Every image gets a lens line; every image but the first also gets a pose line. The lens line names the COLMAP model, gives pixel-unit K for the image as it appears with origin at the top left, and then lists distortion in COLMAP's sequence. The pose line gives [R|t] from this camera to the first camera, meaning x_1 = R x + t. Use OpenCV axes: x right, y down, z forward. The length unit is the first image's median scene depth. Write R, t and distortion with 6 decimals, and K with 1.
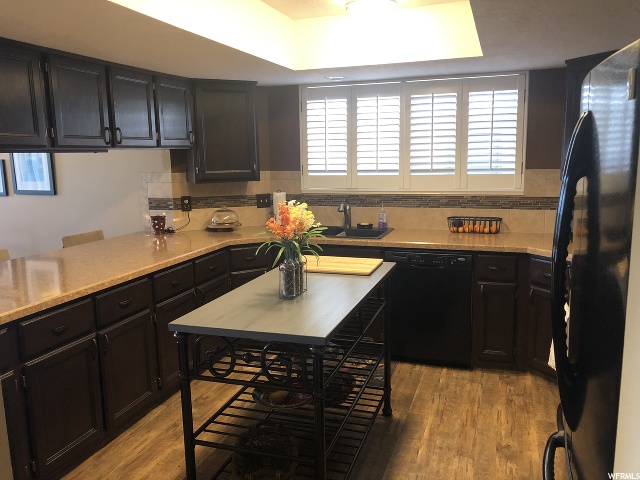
lens RADIAL K [[526.4, 0, 323.3], [0, 526.4, 240.0], [0, 0, 1]] dist [0.059650, -0.087343]
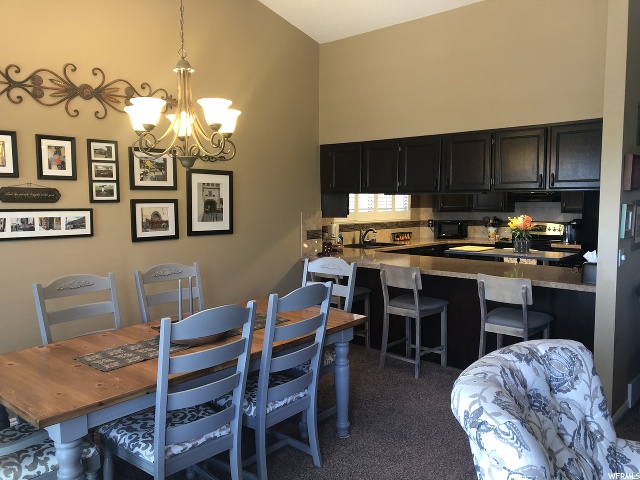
lens RADIAL K [[526.4, 0, 323.3], [0, 526.4, 240.0], [0, 0, 1]] dist [0.059650, -0.087343]
pose [[0.390146, -0.053197, 0.919215, -1.485929], [0.142474, 0.989793, -0.003190, -0.047258], [-0.909663, 0.132208, 0.393743, 0.467434]]
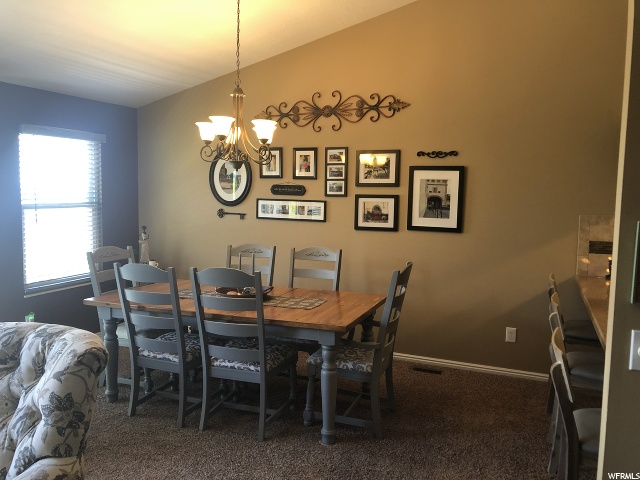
lens RADIAL K [[526.4, 0, 323.3], [0, 526.4, 240.0], [0, 0, 1]] dist [0.059650, -0.087343]
pose [[0.996783, 0.040623, -0.069090, -0.740983], [-0.044976, 0.997020, -0.062672, 0.000620], [0.066338, 0.065578, 0.995640, 0.020799]]
